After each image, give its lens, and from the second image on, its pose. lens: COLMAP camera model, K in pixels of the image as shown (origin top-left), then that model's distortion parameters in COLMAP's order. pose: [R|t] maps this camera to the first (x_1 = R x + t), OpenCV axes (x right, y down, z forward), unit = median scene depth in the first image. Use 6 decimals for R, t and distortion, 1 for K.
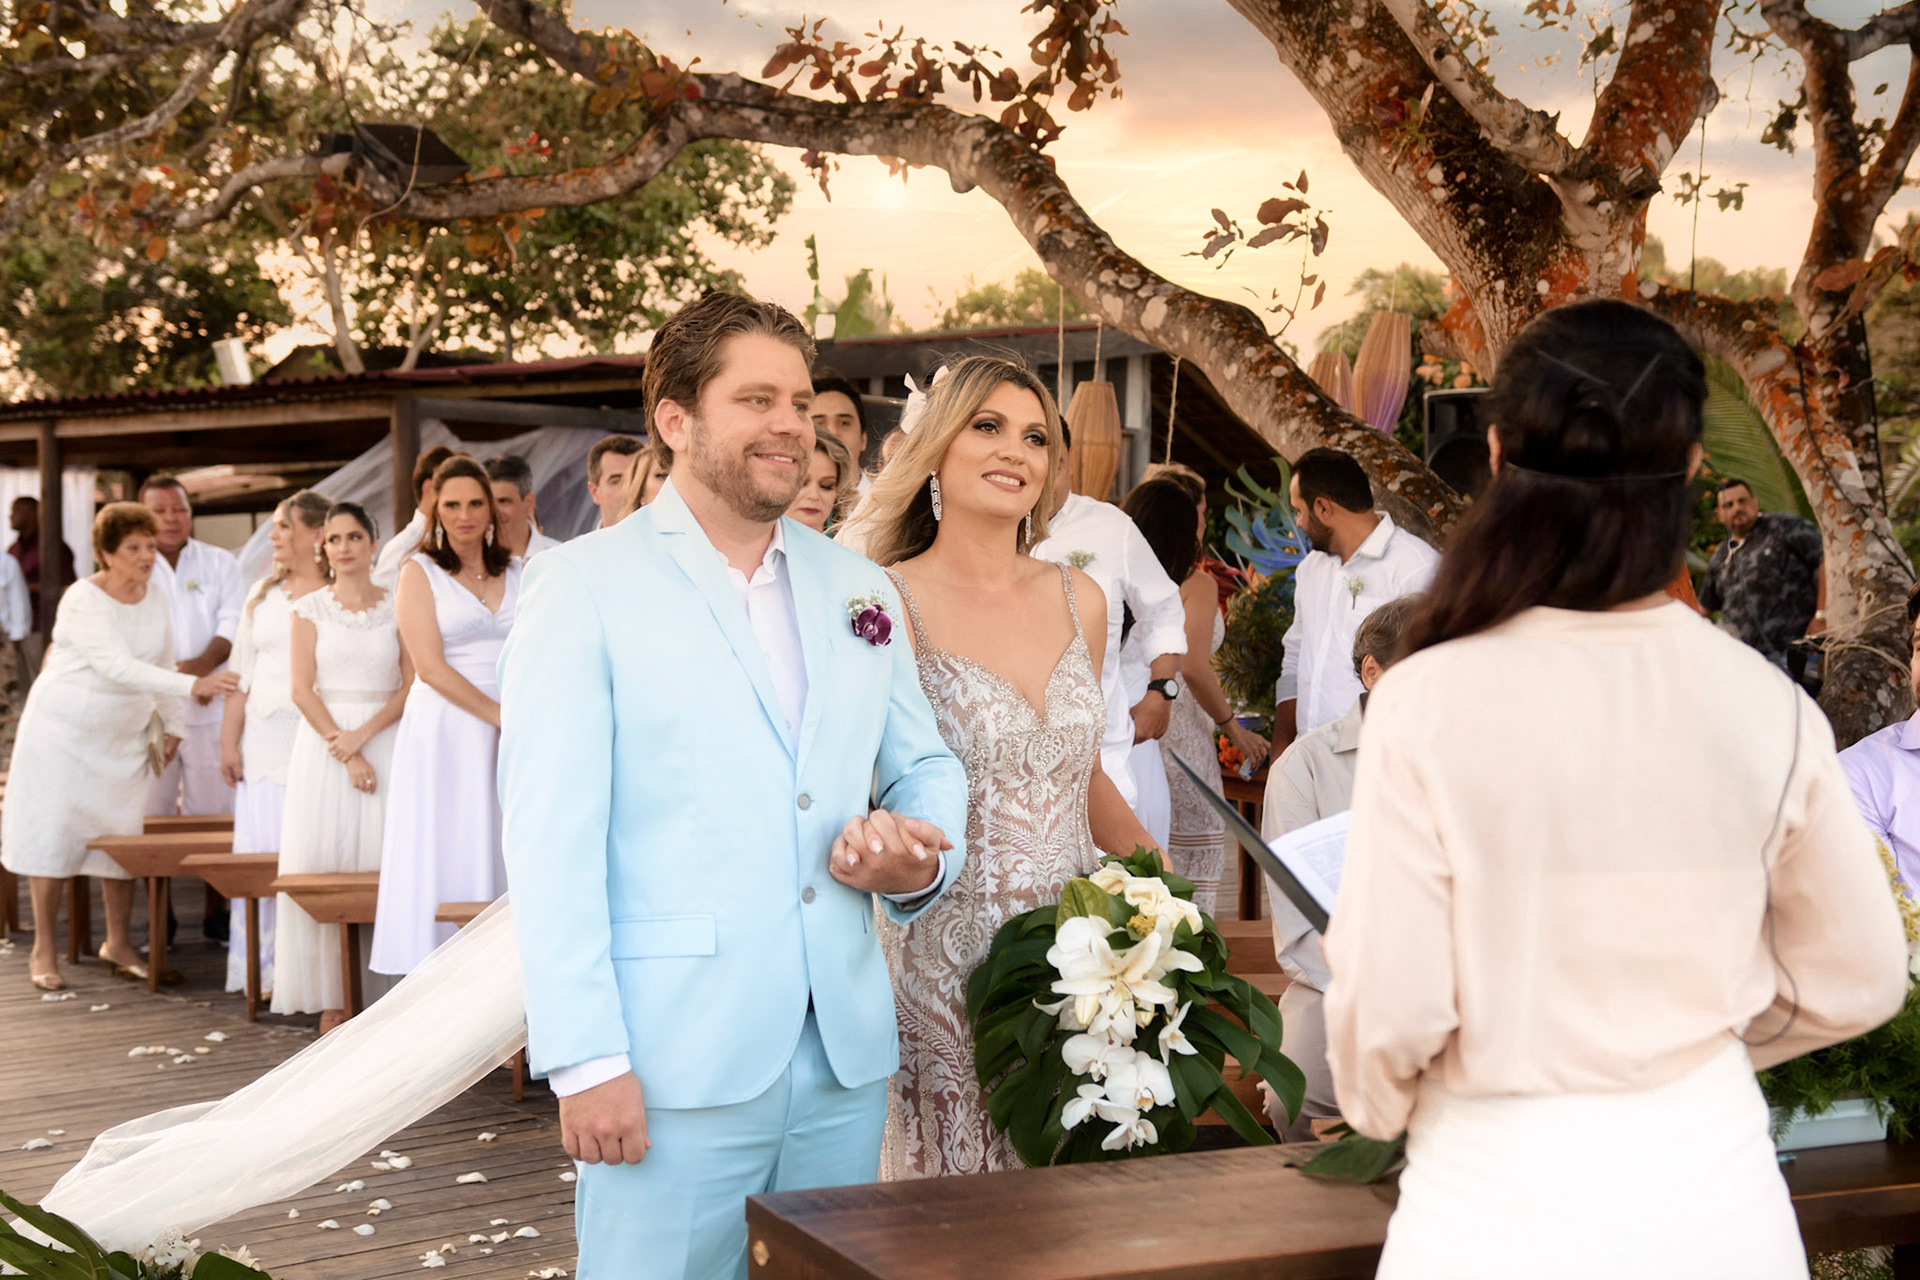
lens RADIAL K [[2655.2, 0, 896.0], [0, 2655.2, 642.3], [0, 0, 1]] dist [0.080259, 0.046620]
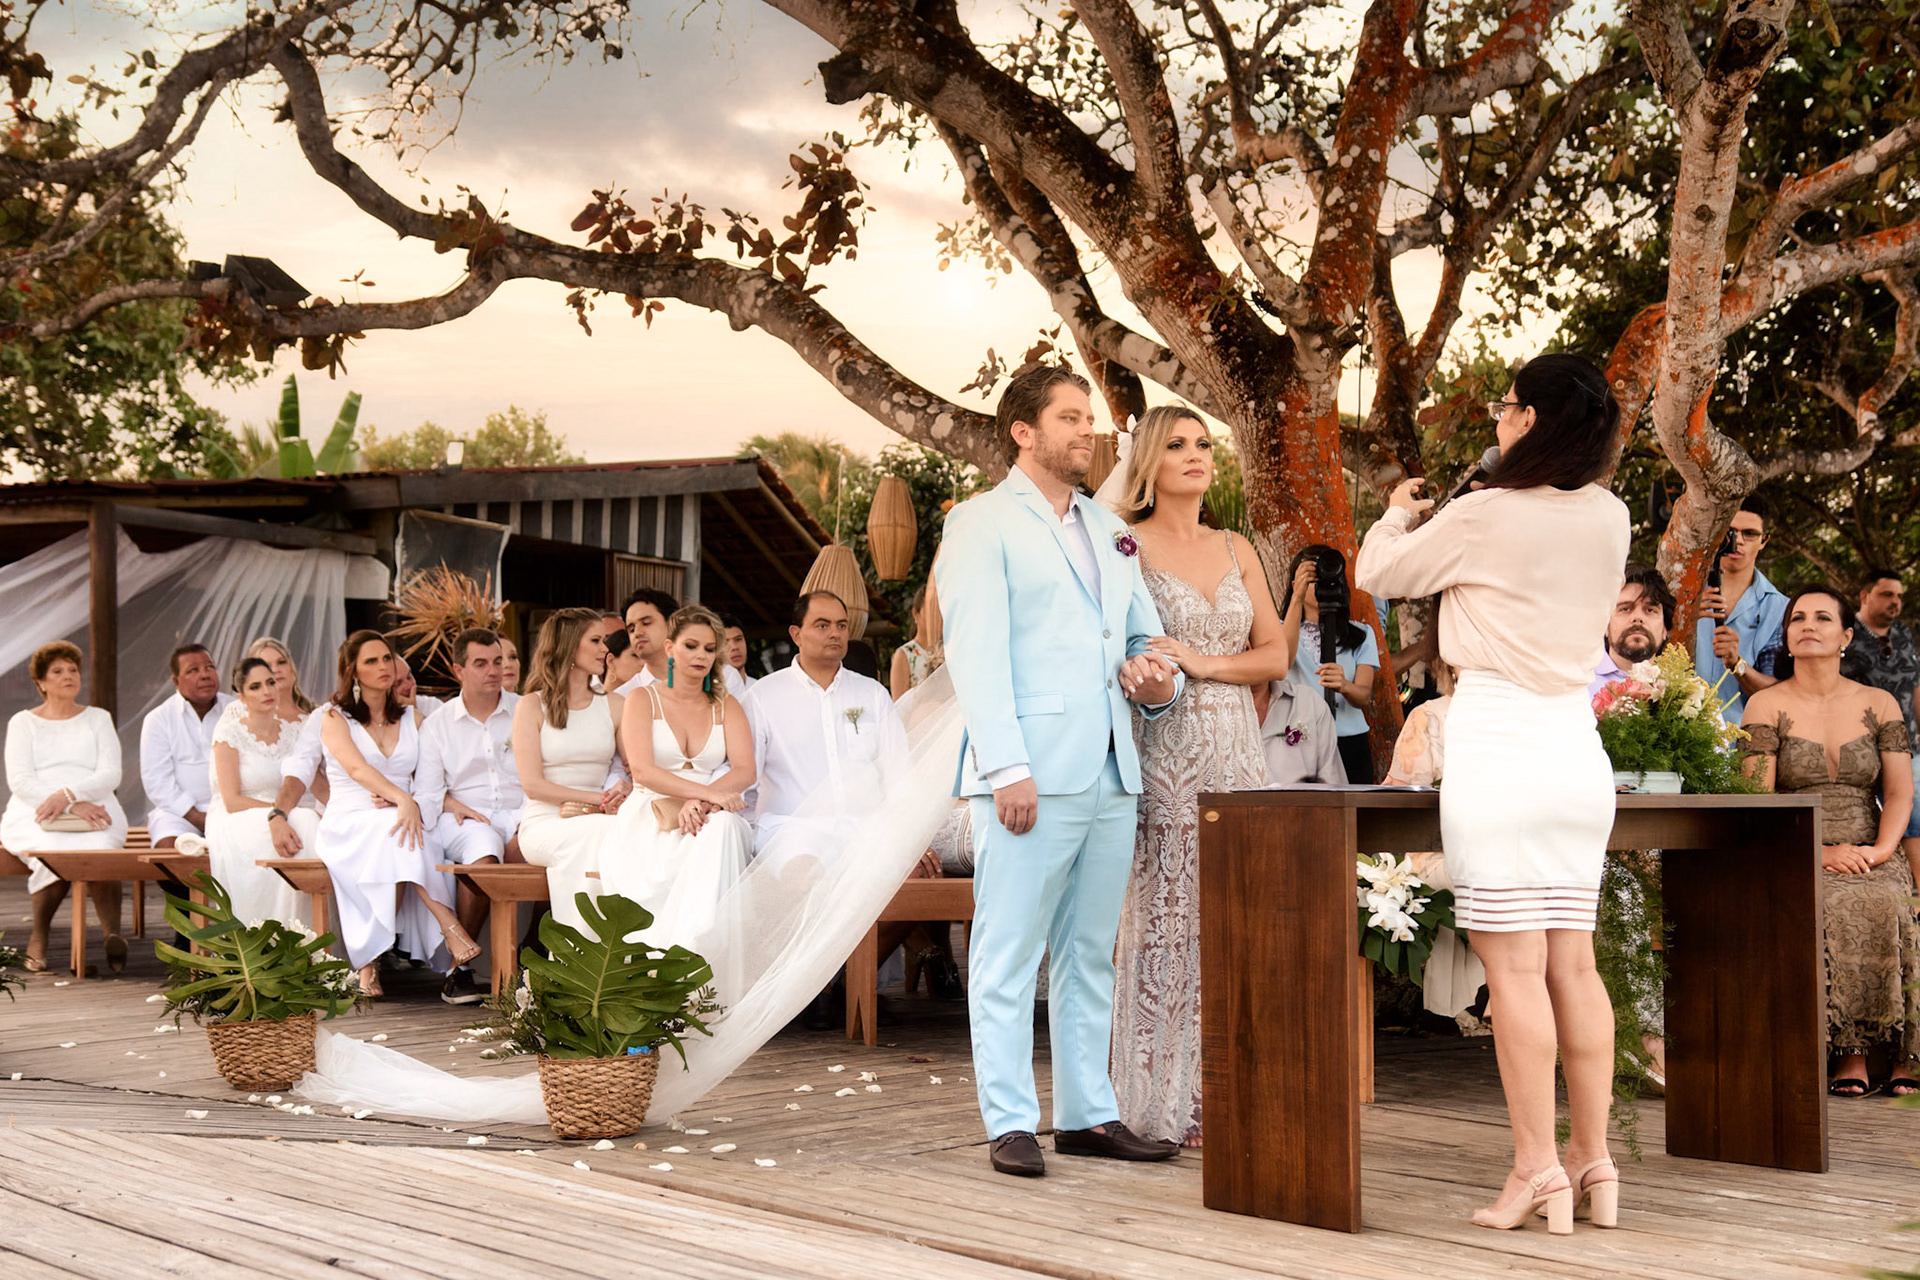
lens RADIAL K [[2655.2, 0, 896.0], [0, 2655.2, 642.3], [0, 0, 1]] dist [0.080259, 0.046620]
pose [[0.978720, 0.013853, 0.204734, -0.161980], [-0.001827, 0.998267, -0.058814, 0.049901], [-0.205194, 0.057188, 0.977049, -0.220105]]
